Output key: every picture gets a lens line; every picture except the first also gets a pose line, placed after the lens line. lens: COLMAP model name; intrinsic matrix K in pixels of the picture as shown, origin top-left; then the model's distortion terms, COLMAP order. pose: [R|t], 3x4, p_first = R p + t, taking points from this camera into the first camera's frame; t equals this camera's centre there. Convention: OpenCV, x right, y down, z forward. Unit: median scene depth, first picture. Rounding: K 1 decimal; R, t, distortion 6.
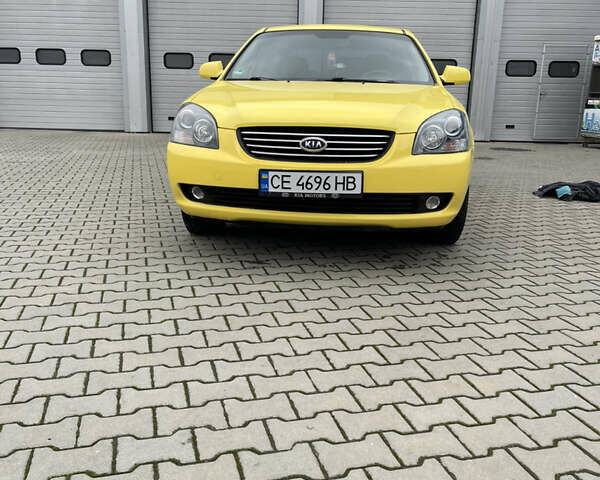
lens RADIAL K [[629.1, 0, 300.0], [0, 629.1, 240.0], [0, 0, 1]] dist [0.006764, 0.005113]
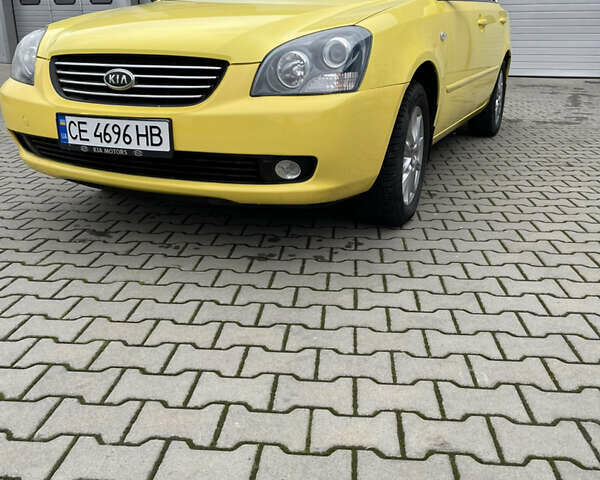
lens RADIAL K [[629.1, 0, 300.0], [0, 629.1, 240.0], [0, 0, 1]] dist [0.006764, 0.005113]
pose [[0.945031, 0.086231, -0.315406, 0.458575], [-0.058894, 0.993713, 0.095218, -0.050716], [0.321634, -0.071408, 0.944168, 0.377740]]
